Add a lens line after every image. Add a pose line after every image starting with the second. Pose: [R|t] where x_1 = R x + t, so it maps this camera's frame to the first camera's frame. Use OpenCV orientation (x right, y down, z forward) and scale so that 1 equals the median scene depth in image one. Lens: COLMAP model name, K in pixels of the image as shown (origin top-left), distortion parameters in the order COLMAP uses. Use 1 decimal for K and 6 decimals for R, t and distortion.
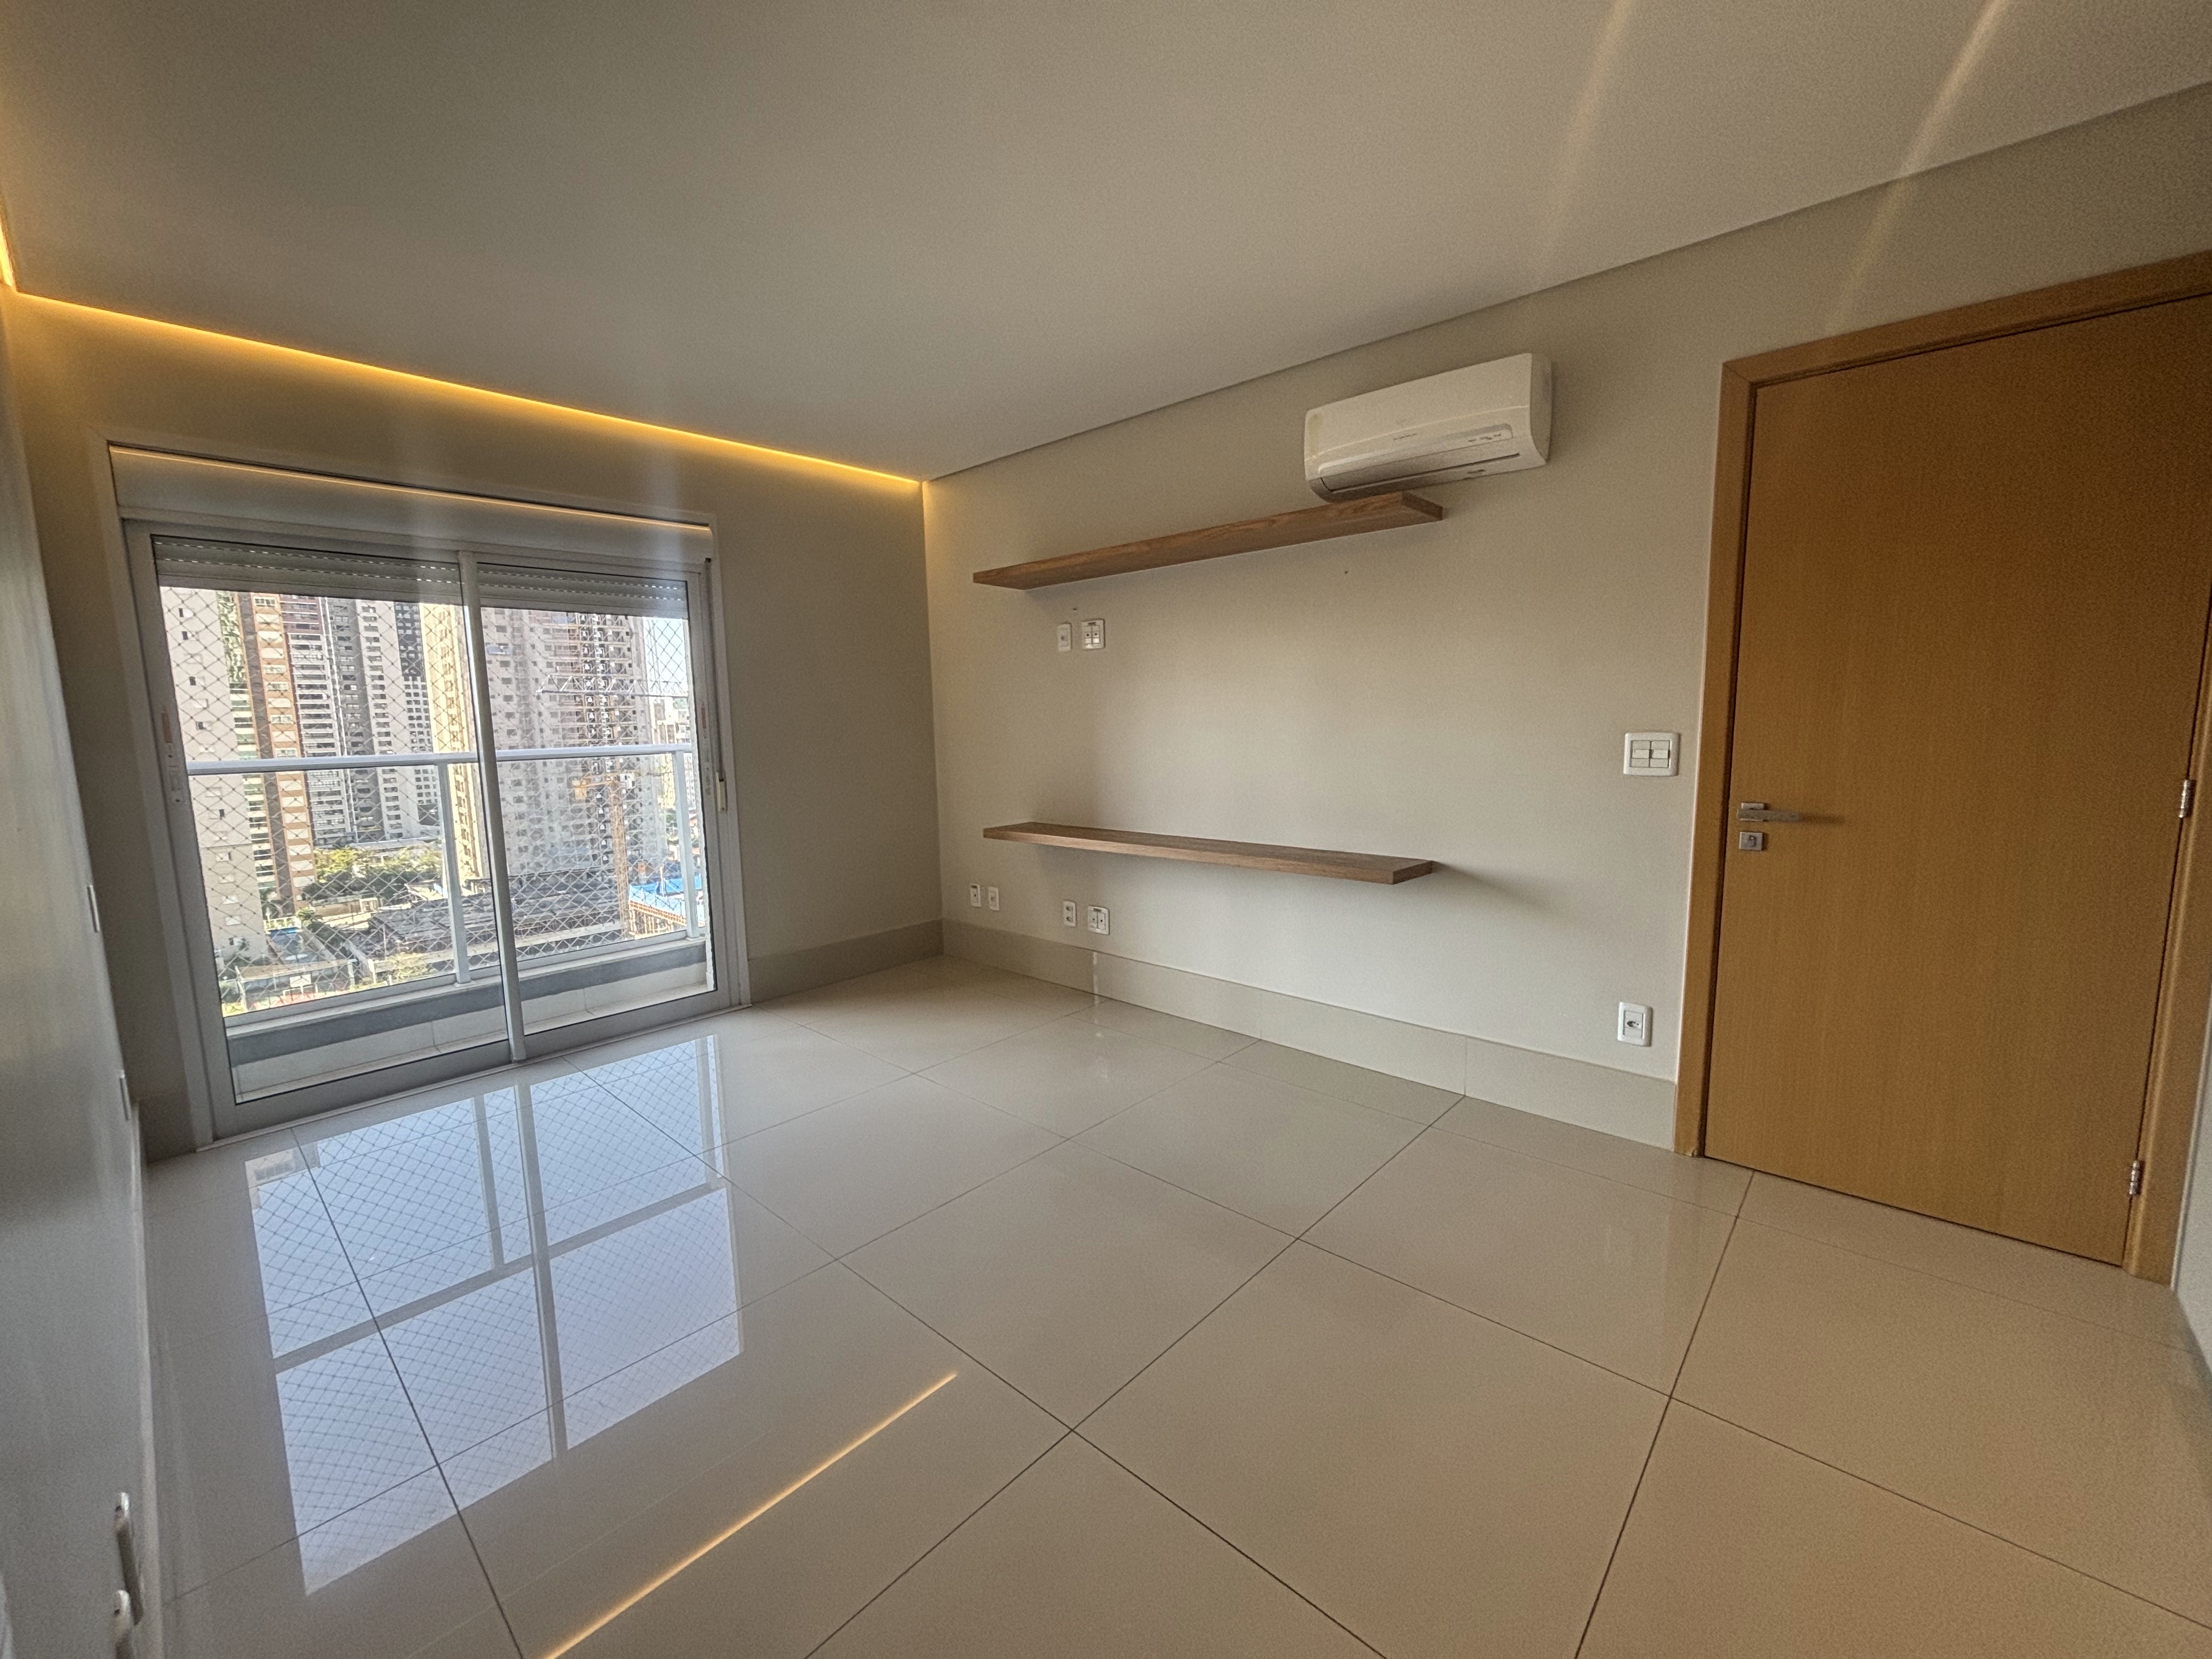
lens RADIAL K [[894.2, 0, 1106.0], [0, 894.2, 829.5], [0, 0, 1]] dist [0.001457, -0.004206]
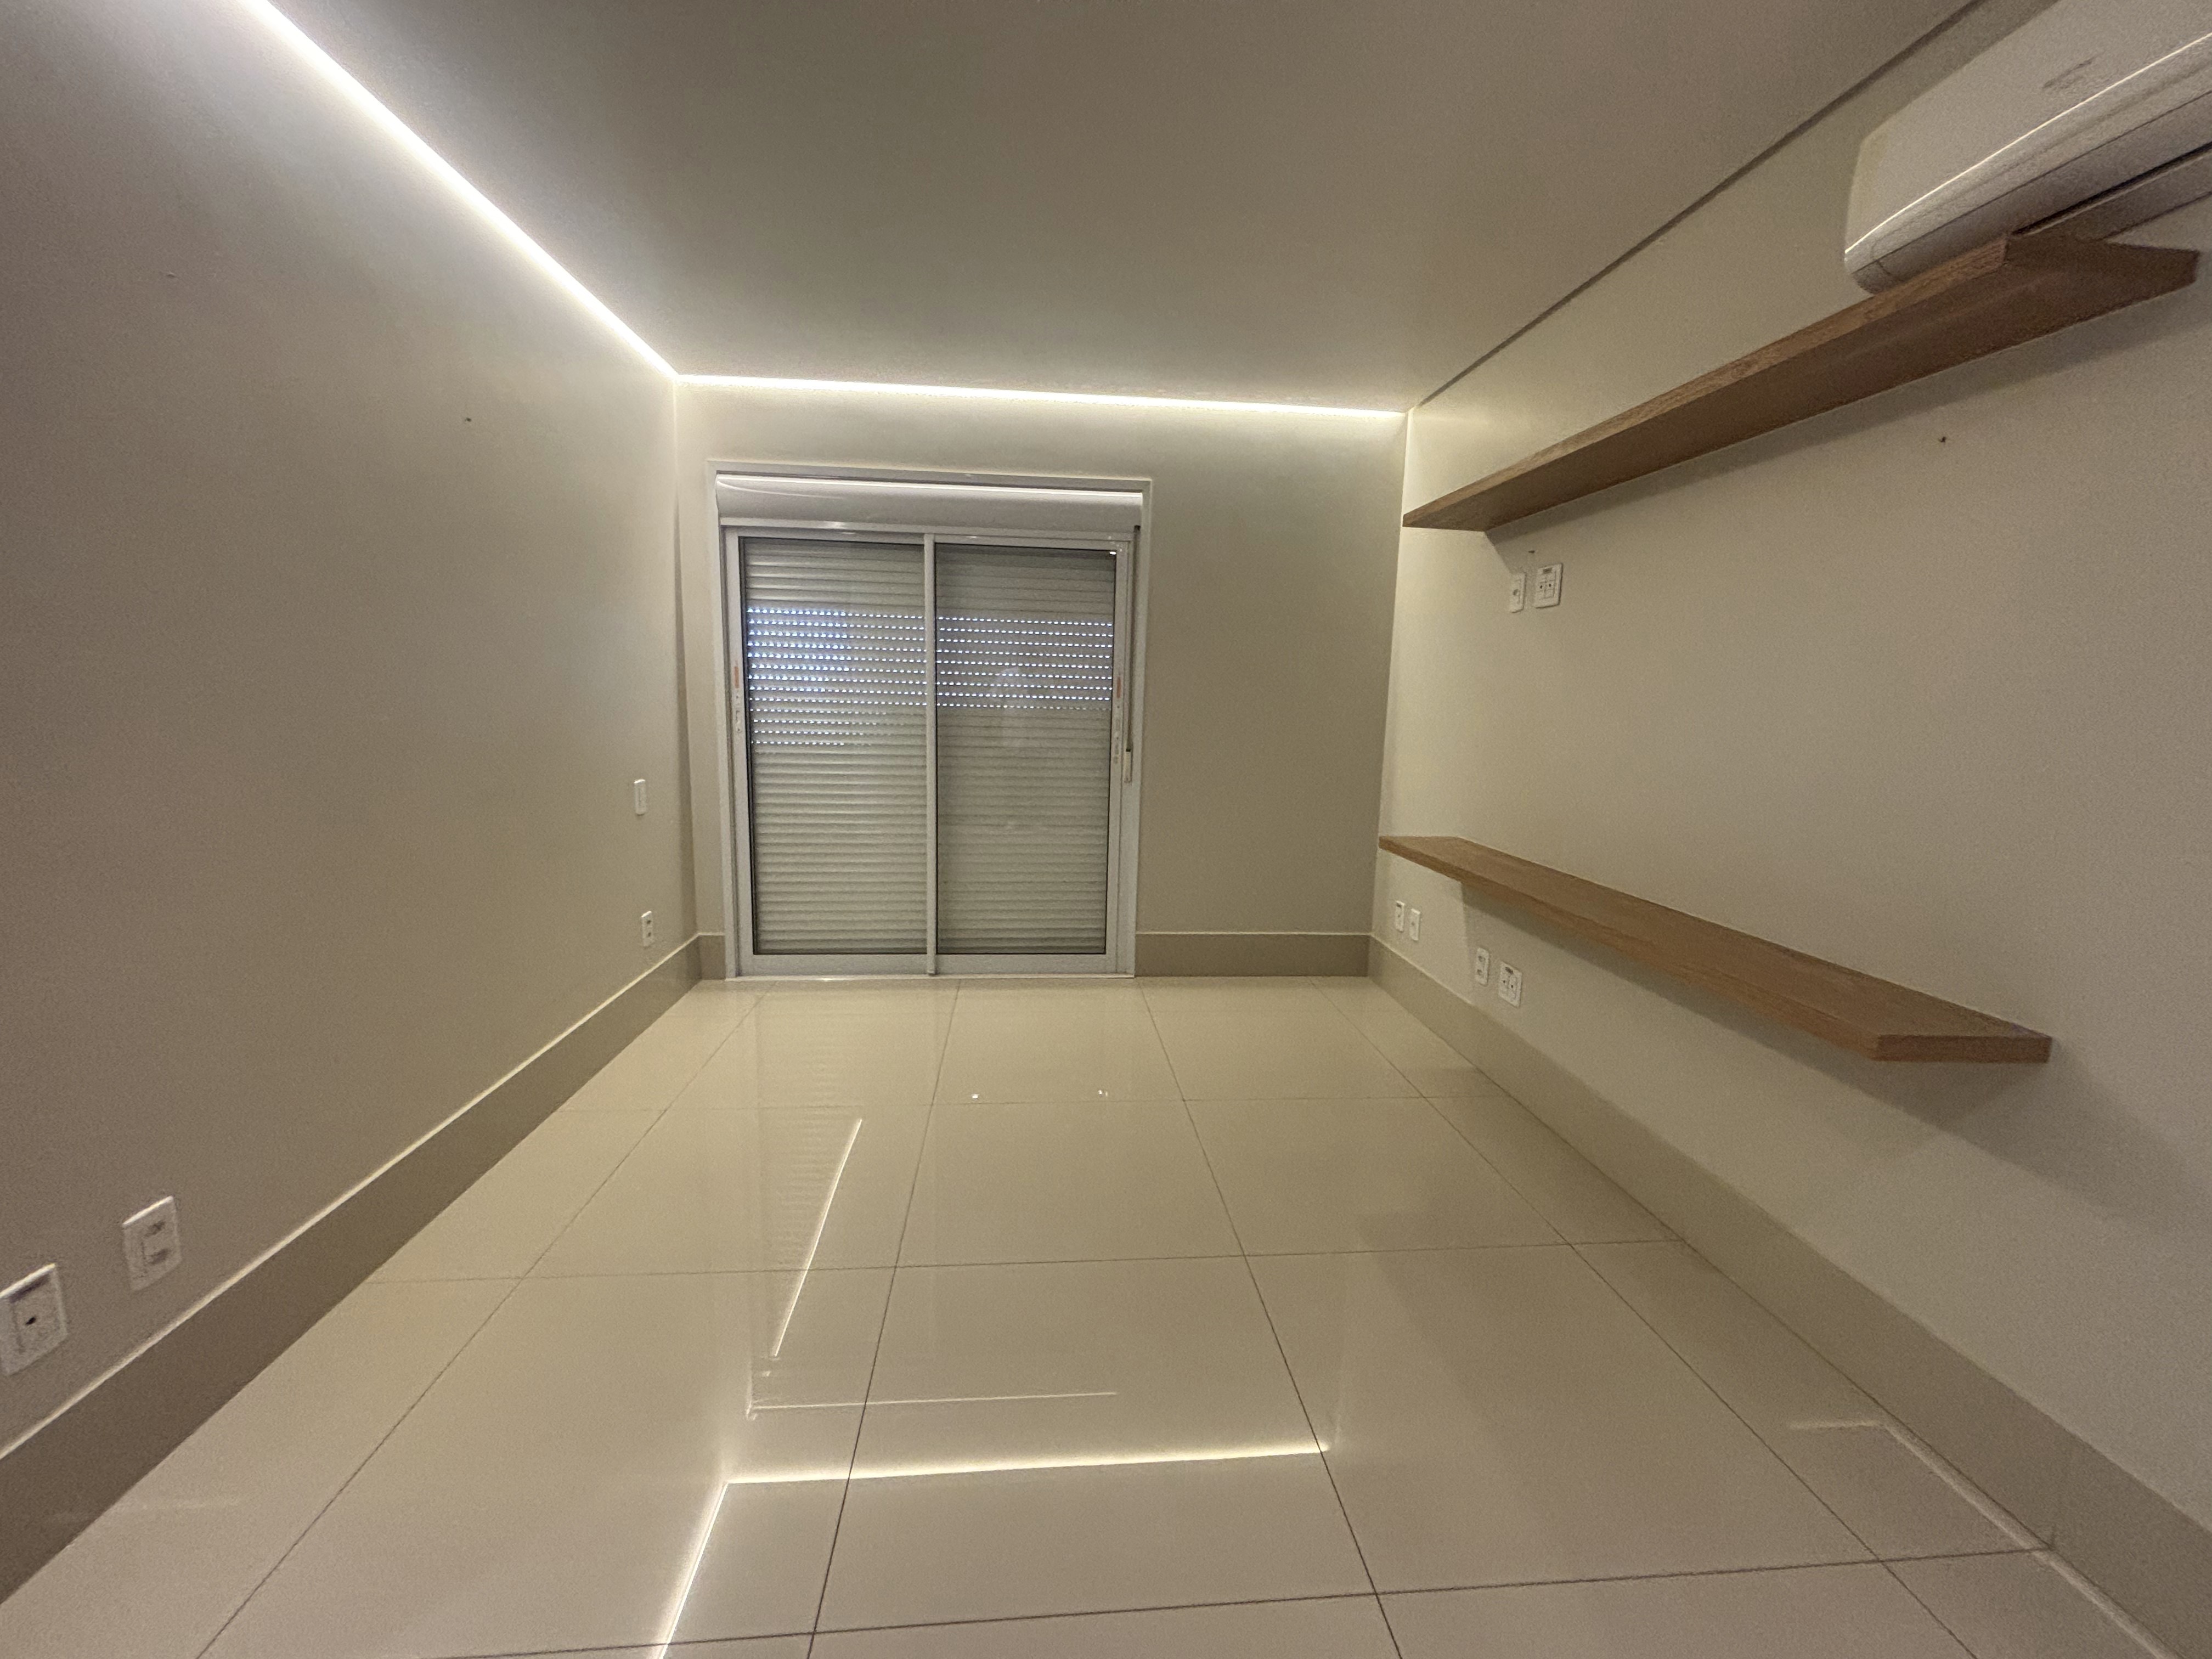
lens RADIAL K [[893.6, 0, 1106.0], [0, 893.6, 829.5], [0, 0, 1]] dist [-0.019376, 0.000044]
pose [[0.733328, 0.140480, -0.665203, 0.224972], [-0.124572, 0.989619, 0.071662, -0.035211], [0.668365, 0.030314, 0.743215, 0.254963]]
